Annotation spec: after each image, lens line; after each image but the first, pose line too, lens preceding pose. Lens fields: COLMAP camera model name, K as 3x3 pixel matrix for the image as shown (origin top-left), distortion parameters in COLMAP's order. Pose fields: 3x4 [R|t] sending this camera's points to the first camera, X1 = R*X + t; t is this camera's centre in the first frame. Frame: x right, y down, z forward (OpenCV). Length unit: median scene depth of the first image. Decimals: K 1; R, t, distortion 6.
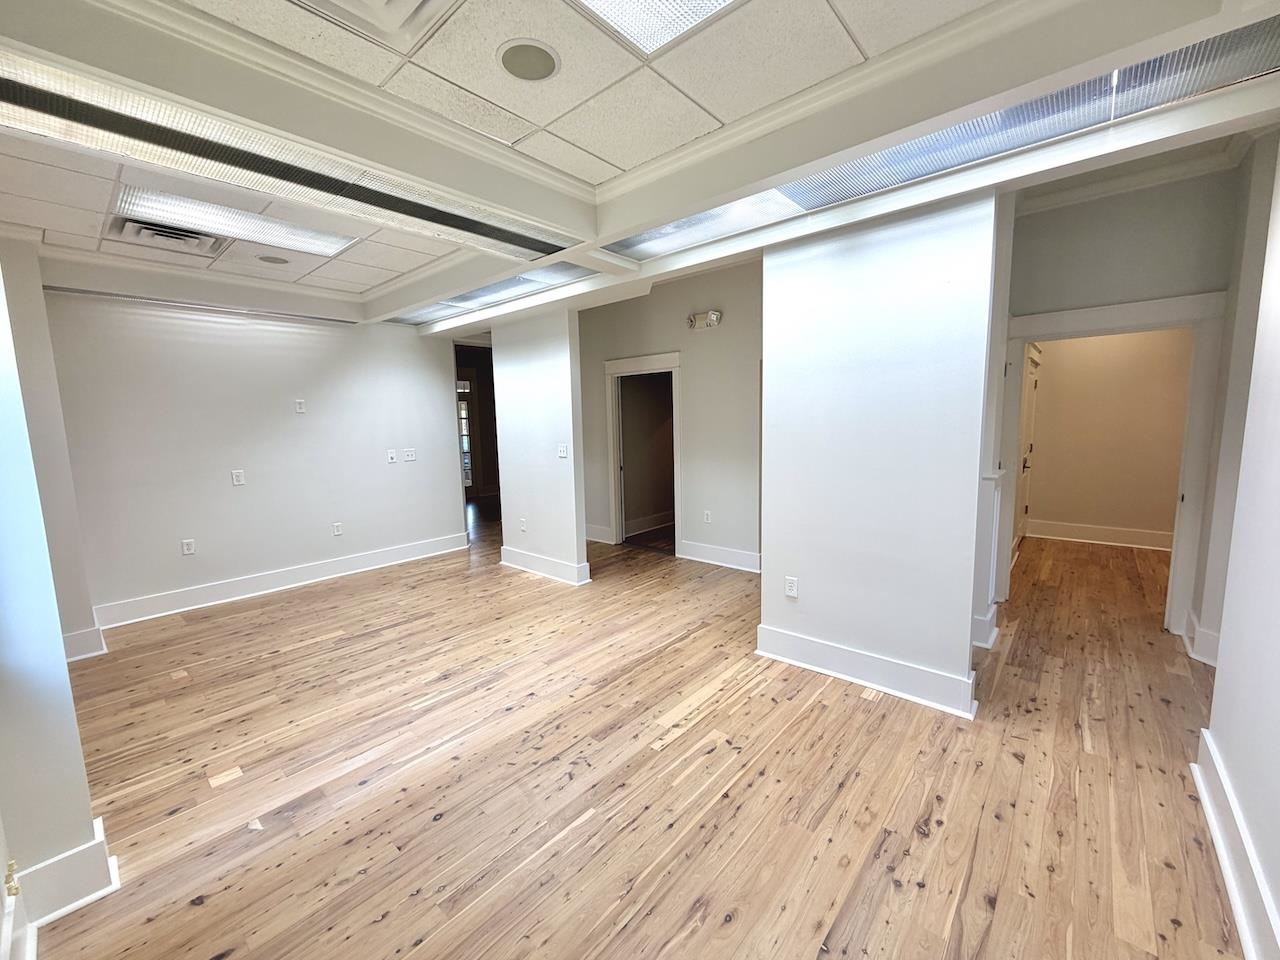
lens RADIAL K [[505.5, 0, 629.9], [0, 505.5, 480.6], [0, 0, 1]] dist [0.000851, 0.000159]
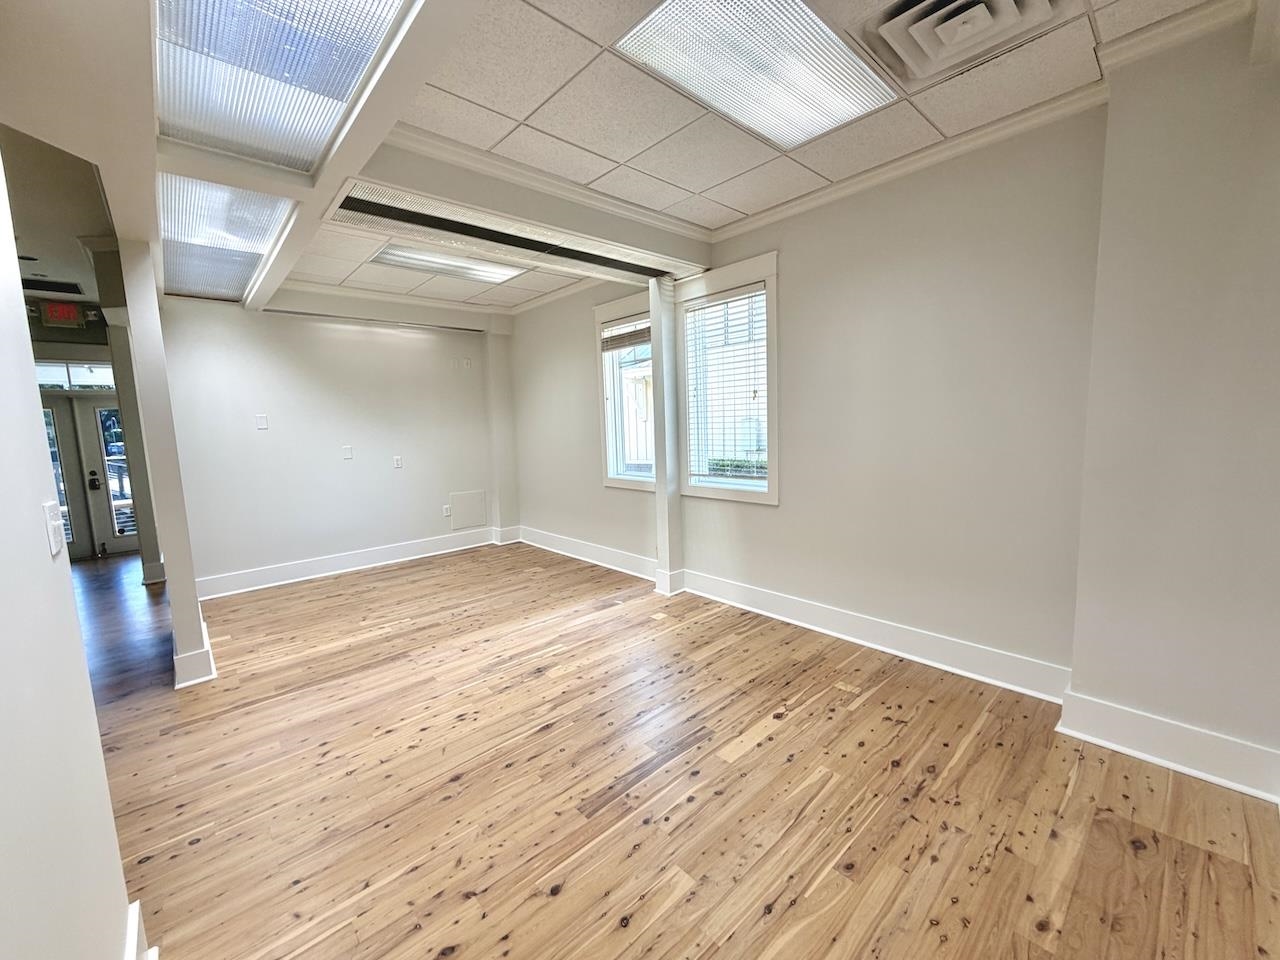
lens RADIAL K [[505.5, 0, 632.4], [0, 505.5, 481.9], [0, 0, 1]] dist [0.000851, 0.000159]
pose [[-0.992326, 0.044927, 0.115197, -0.668274], [0.070889, 0.970052, 0.232324, -0.177846], [-0.101310, 0.238707, -0.965792, 1.827957]]
